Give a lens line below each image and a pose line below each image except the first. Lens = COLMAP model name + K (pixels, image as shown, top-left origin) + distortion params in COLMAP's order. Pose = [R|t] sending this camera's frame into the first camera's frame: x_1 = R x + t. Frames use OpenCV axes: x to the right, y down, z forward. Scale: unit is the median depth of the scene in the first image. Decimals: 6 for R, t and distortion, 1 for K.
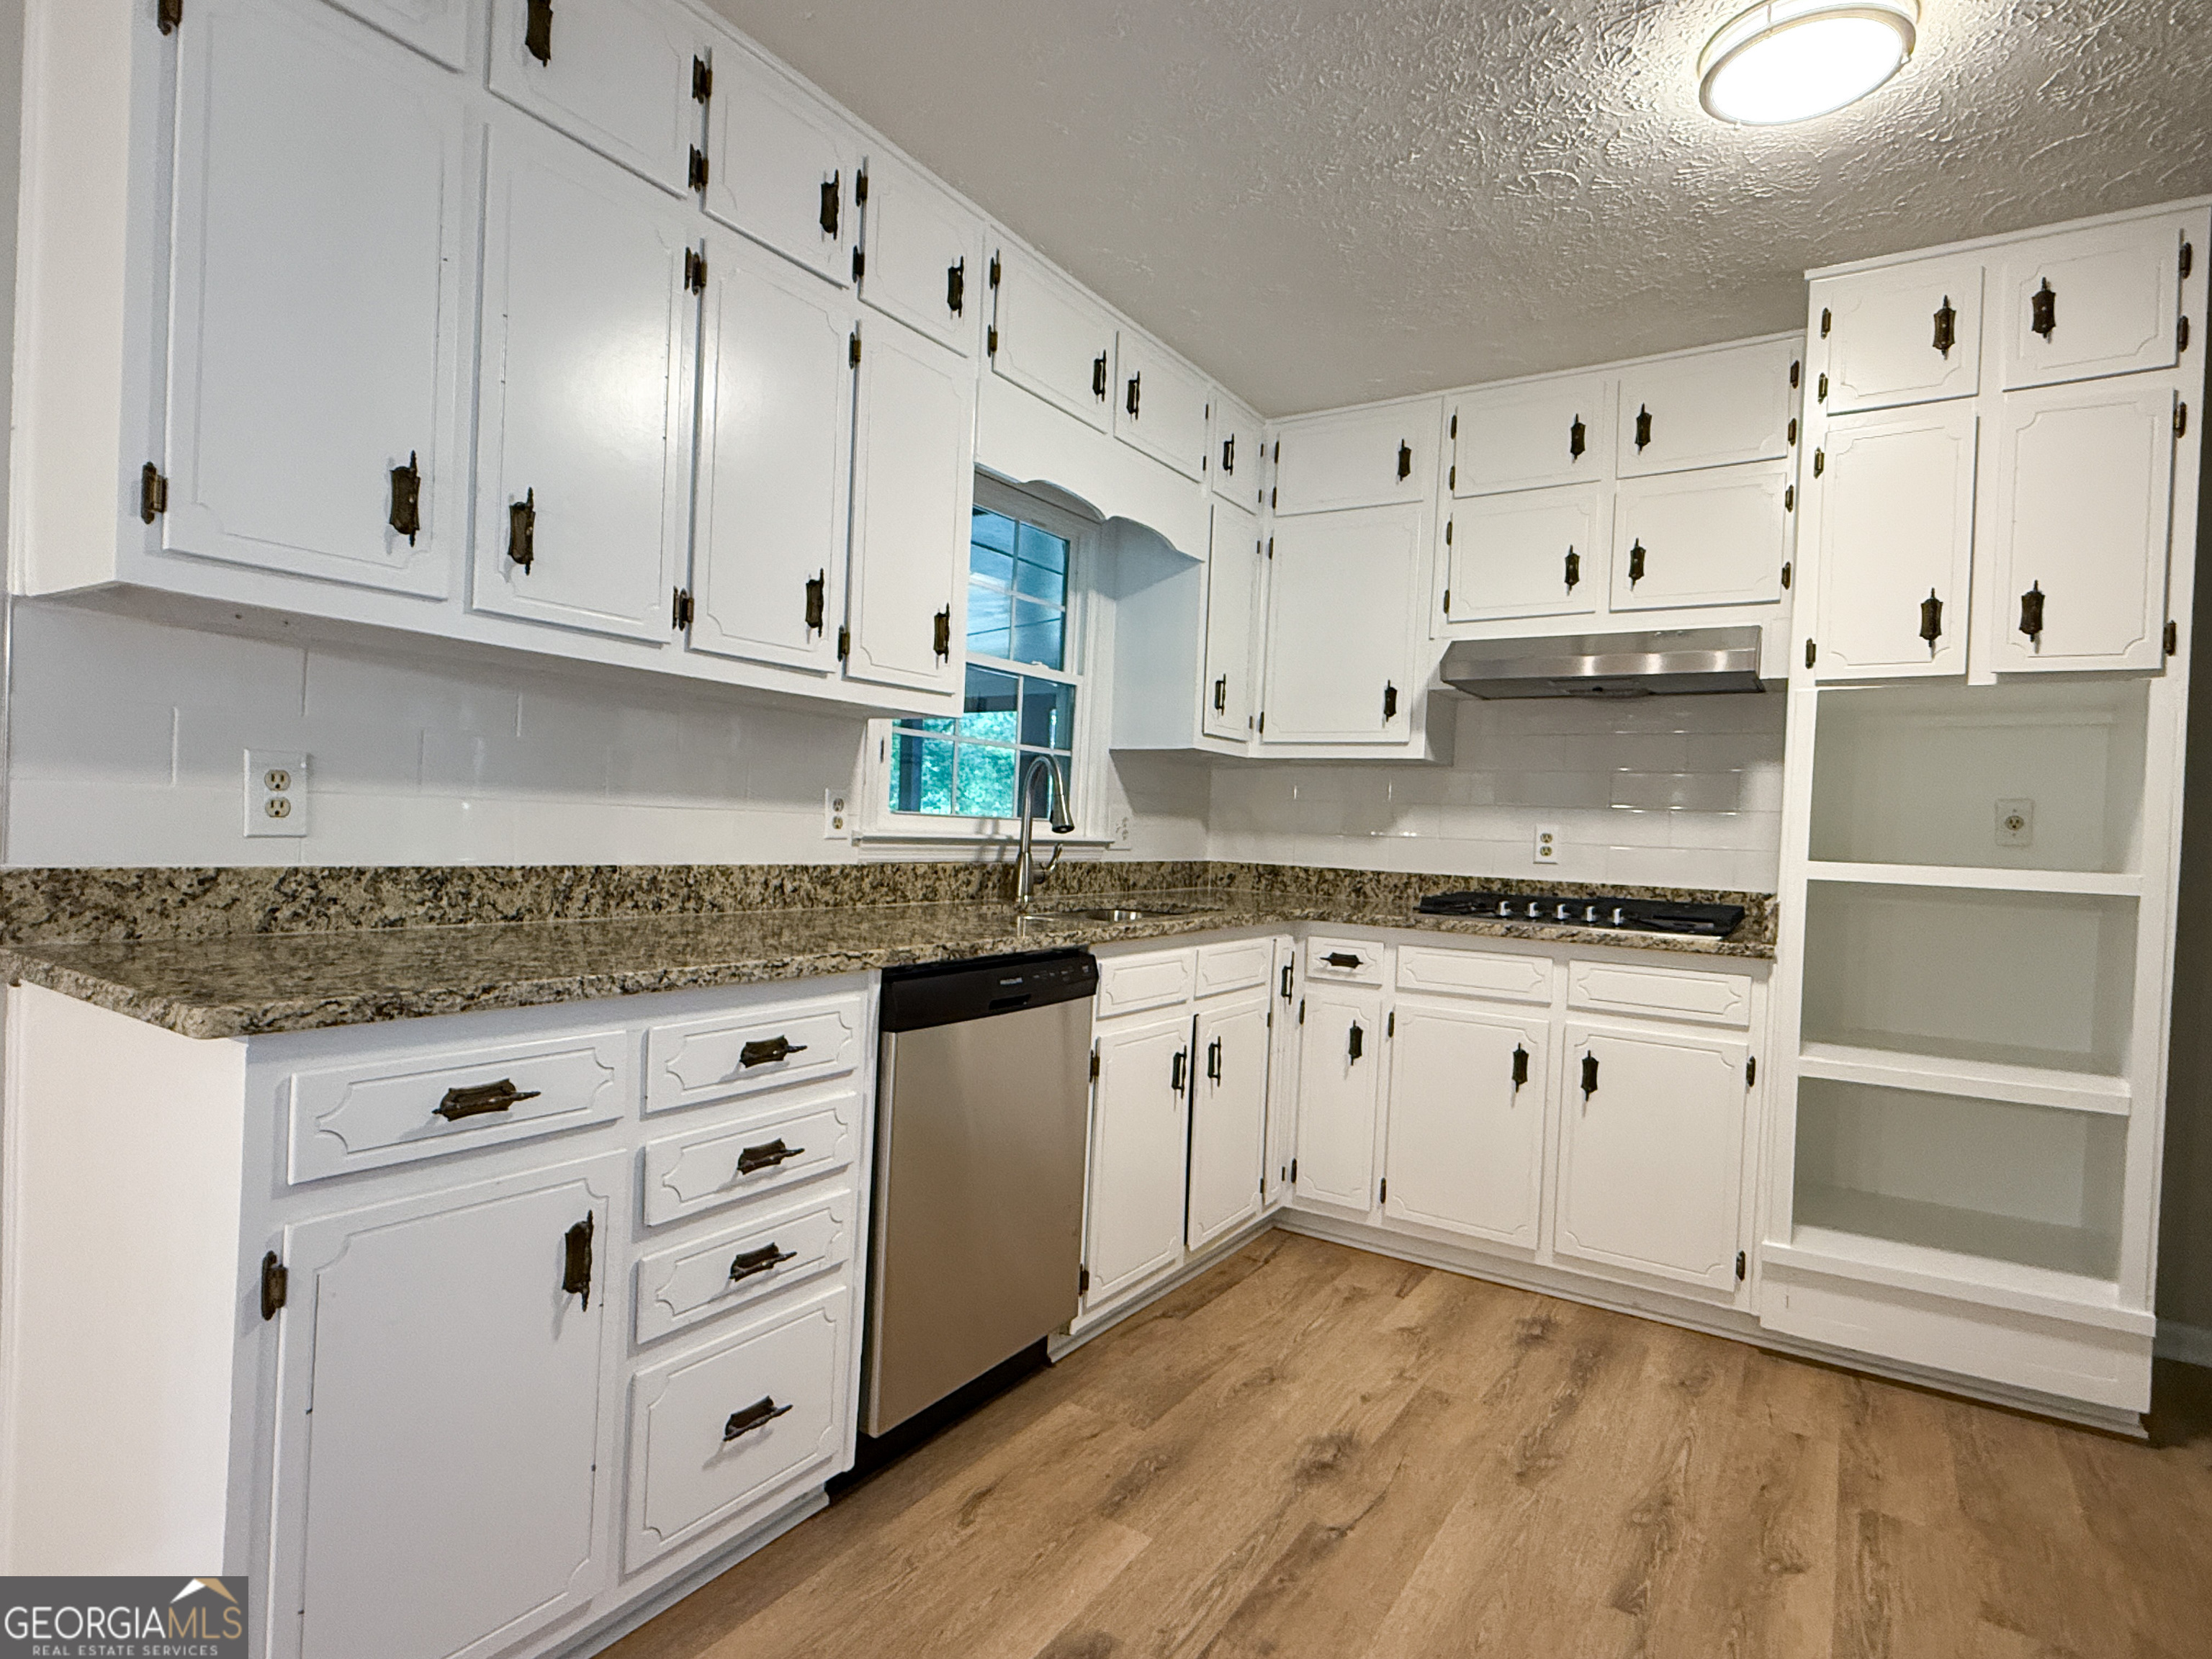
lens RADIAL K [[1153.5, 0, 1097.0], [0, 1153.5, 837.2], [0, 0, 1]] dist [-0.004118, -0.000468]
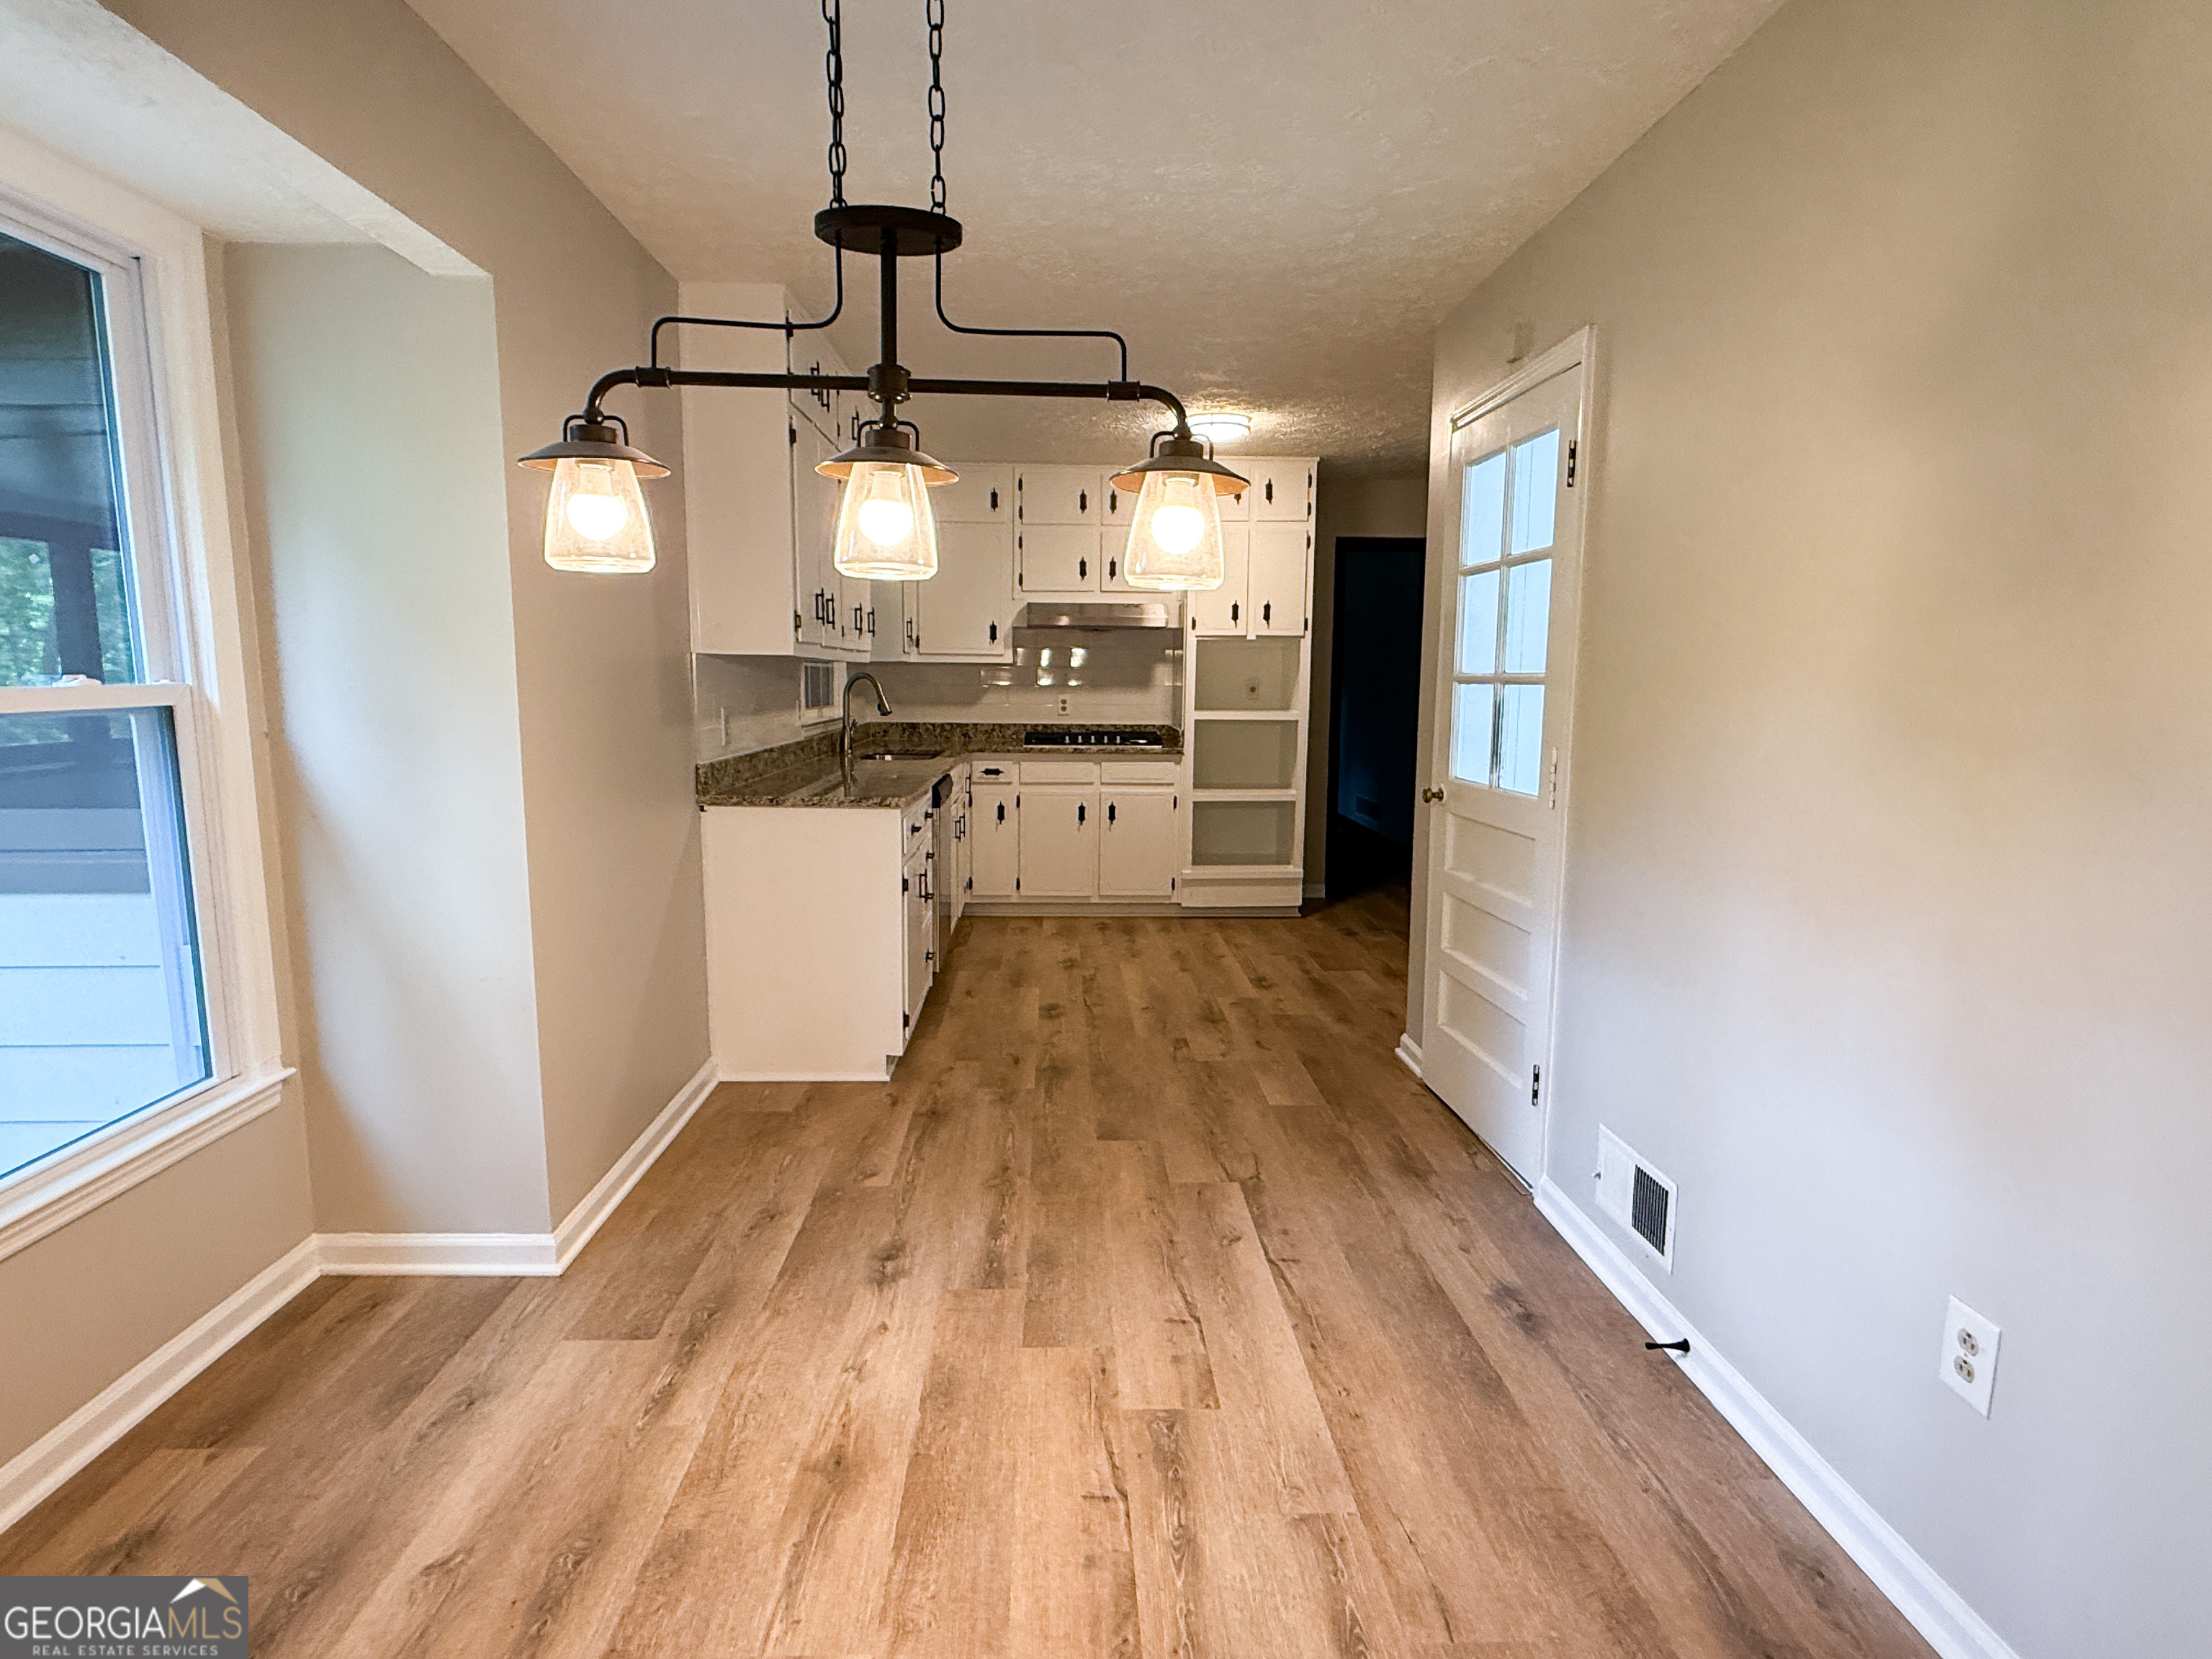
lens RADIAL K [[1153.5, 0, 1107.0], [0, 1153.5, 821.0], [0, 0, 1]] dist [-0.004118, -0.000468]
pose [[0.809444, -0.105043, 0.577725, -0.849316], [0.029091, 0.989835, 0.139216, -0.084701], [-0.586476, -0.095881, 0.804272, -0.761609]]
